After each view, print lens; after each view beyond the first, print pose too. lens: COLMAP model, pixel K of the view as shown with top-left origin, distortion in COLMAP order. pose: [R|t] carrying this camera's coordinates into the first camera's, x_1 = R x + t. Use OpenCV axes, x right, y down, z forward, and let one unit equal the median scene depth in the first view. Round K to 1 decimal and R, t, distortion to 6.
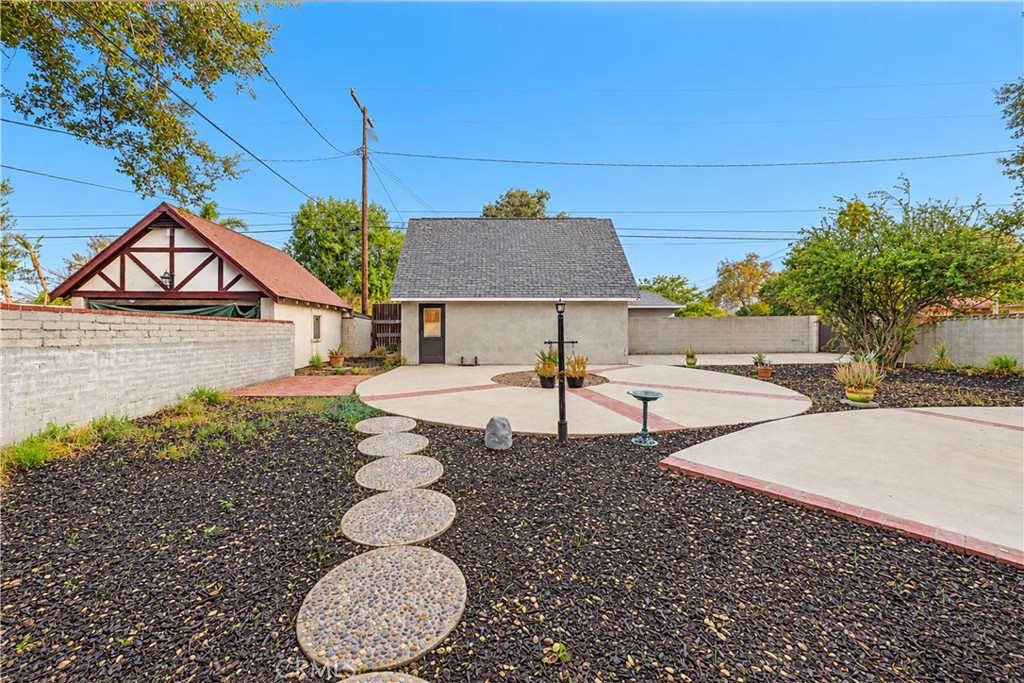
lens RADIAL K [[346.5, 0, 467.9], [0, 346.5, 328.0], [0, 0, 1]] dist [-0.000448, 0.000038]
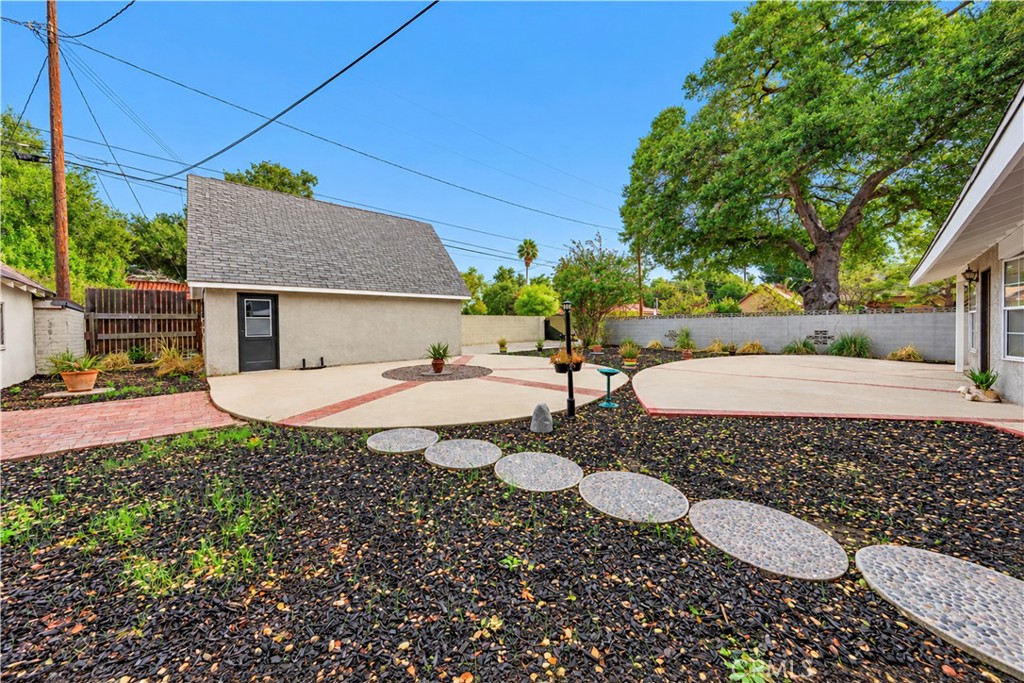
lens RADIAL K [[346.5, 0, 471.8], [0, 346.5, 332.2], [0, 0, 1]] dist [-0.000448, 0.000038]
pose [[0.740478, -0.017467, 0.671854, -0.273987], [0.004047, 0.999760, 0.021532, 0.003381], [-0.672069, -0.013225, 0.740371, 0.115480]]
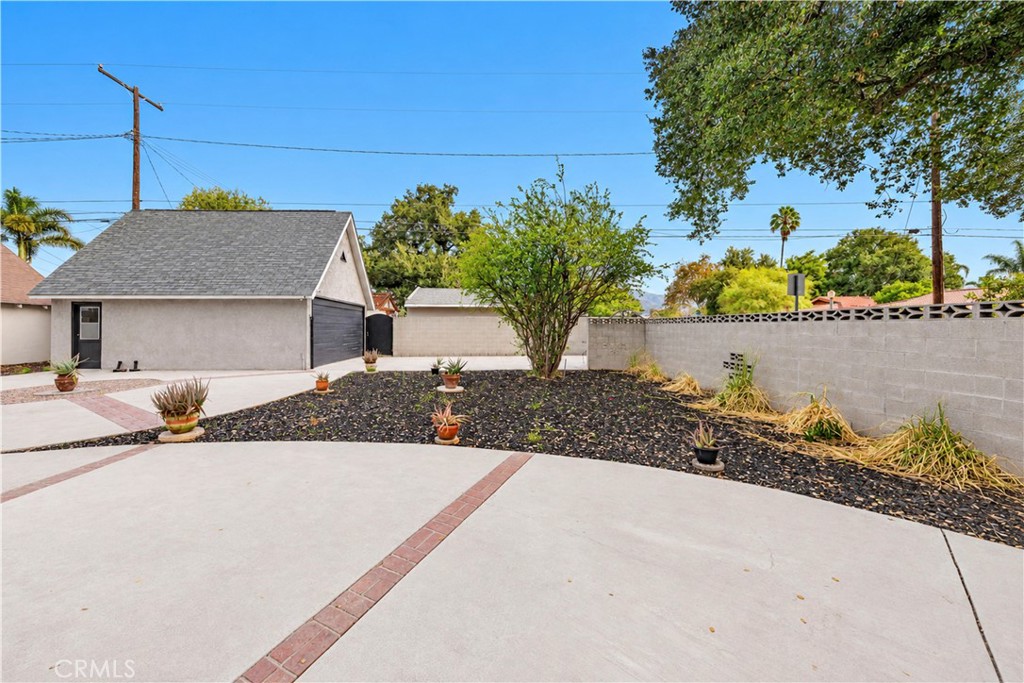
lens RADIAL K [[346.5, 0, 508.8], [0, 346.5, 323.3], [0, 0, 1]] dist [-0.000448, 0.000038]
pose [[0.998083, 0.004101, 0.061752, 0.934442], [-0.003800, 0.999980, -0.004991, -0.014544], [-0.061771, 0.004747, 0.998079, 0.038563]]
